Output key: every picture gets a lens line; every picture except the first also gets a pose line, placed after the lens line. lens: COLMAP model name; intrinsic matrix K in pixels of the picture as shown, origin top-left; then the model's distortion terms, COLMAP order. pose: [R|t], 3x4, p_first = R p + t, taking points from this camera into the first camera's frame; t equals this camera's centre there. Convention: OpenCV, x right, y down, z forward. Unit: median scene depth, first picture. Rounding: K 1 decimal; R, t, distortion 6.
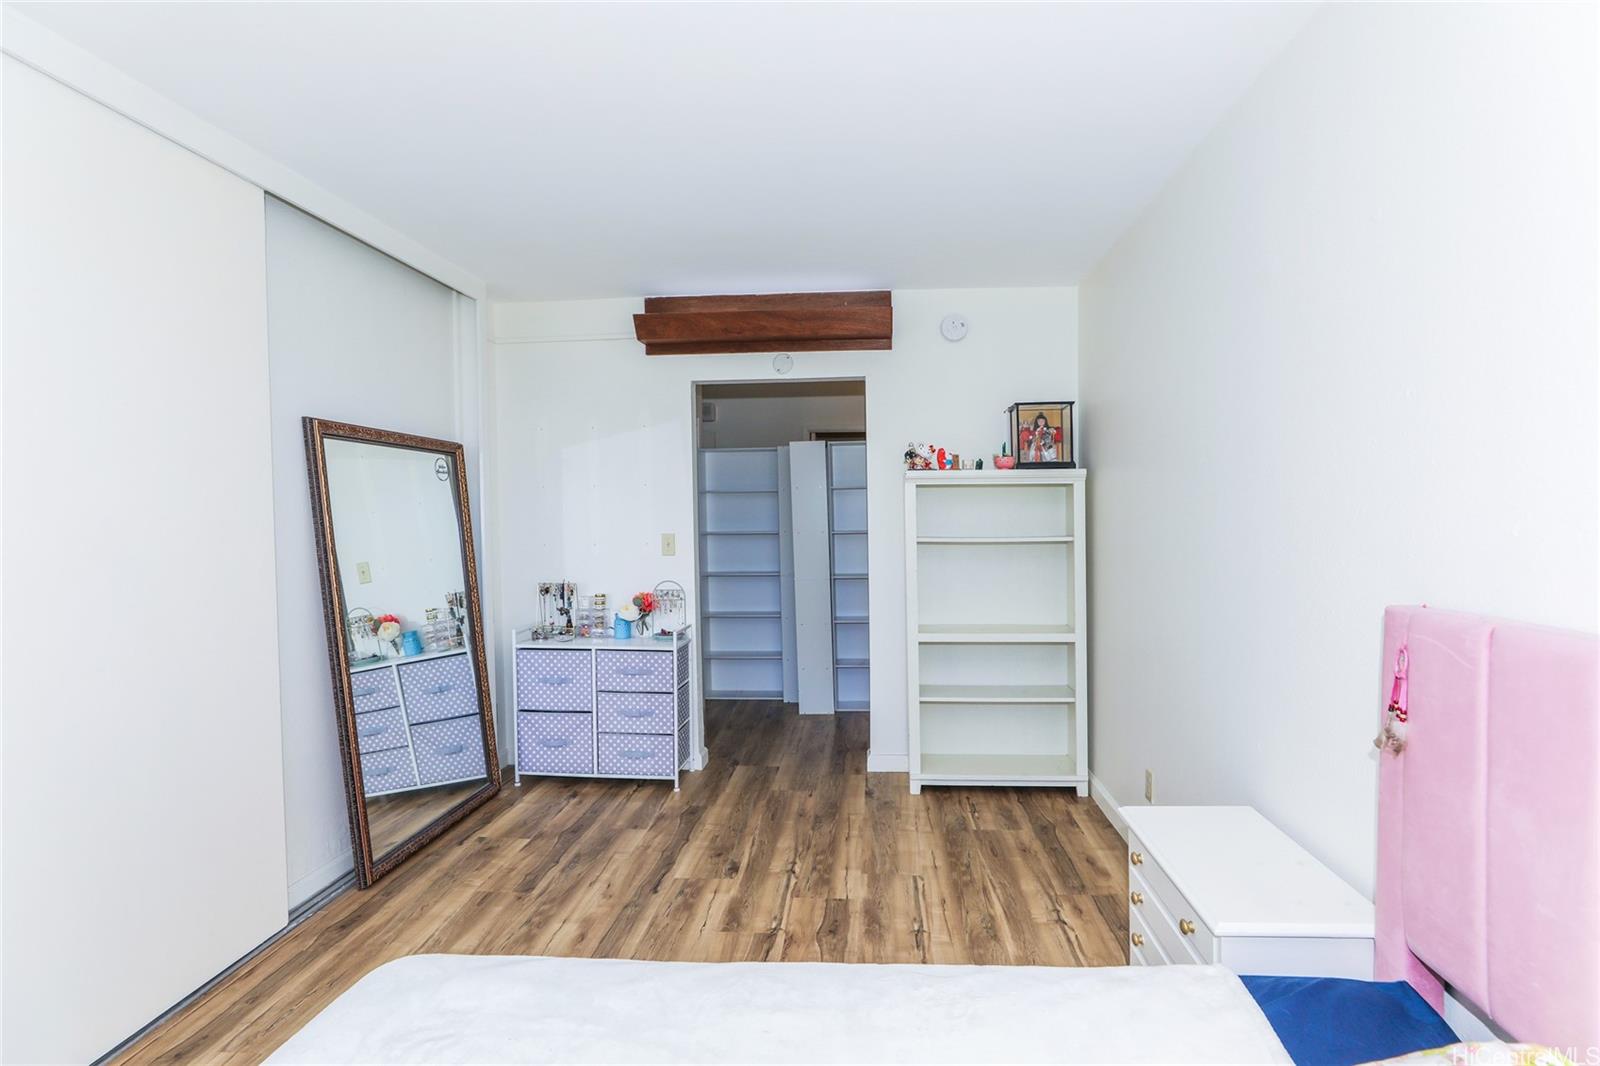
lens RADIAL K [[734.1, 0, 800.0], [0, 734.1, 533.0], [0, 0, 1]] dist [0.000930, 0.000632]
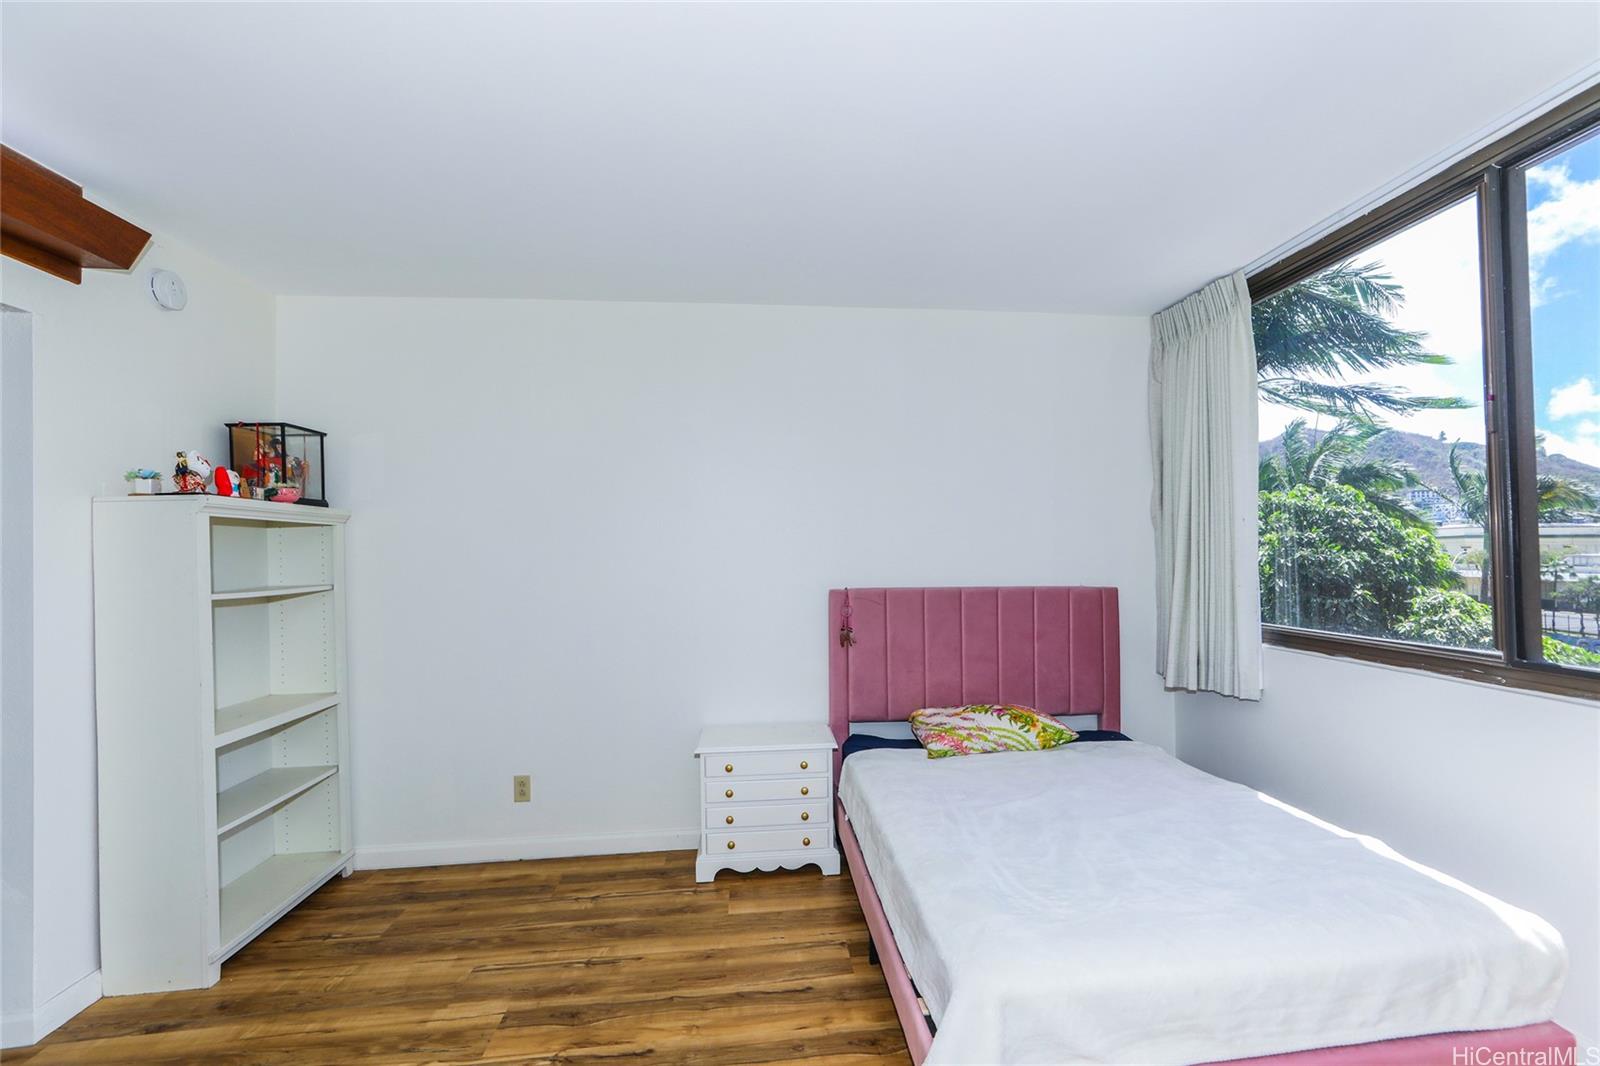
lens RADIAL K [[749.3, 0, 856.0], [0, 749.3, 544.9], [0, 0, 1]] dist [-0.000258, 0.000349]
pose [[-0.227985, 0.022138, 0.973413, -0.779919], [0.040153, 0.999105, -0.013318, -0.008640], [-0.972836, 0.036050, -0.228670, 0.701064]]
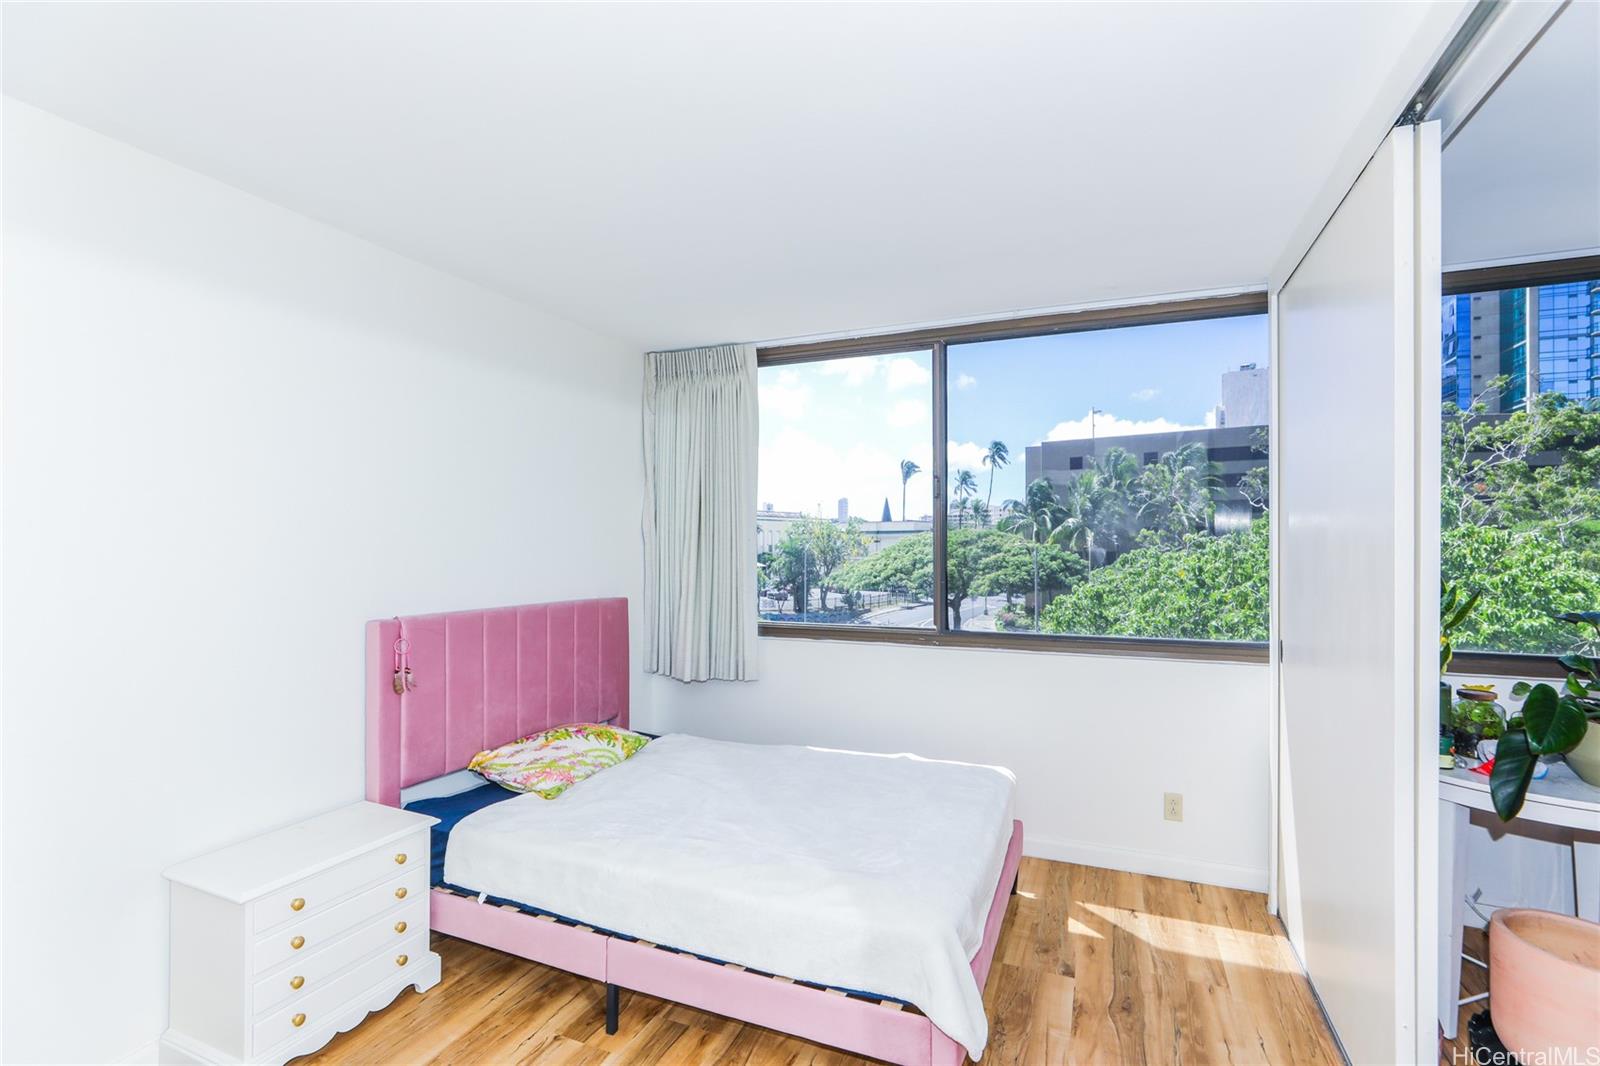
lens RADIAL K [[734.1, 0, 800.0], [0, 734.1, 533.0], [0, 0, 1]] dist [0.000930, 0.000632]
pose [[-0.954163, 0.011174, 0.299080, 0.455927], [0.016052, 0.999775, 0.013858, -0.173400], [-0.298858, 0.018024, -0.954127, 2.041796]]
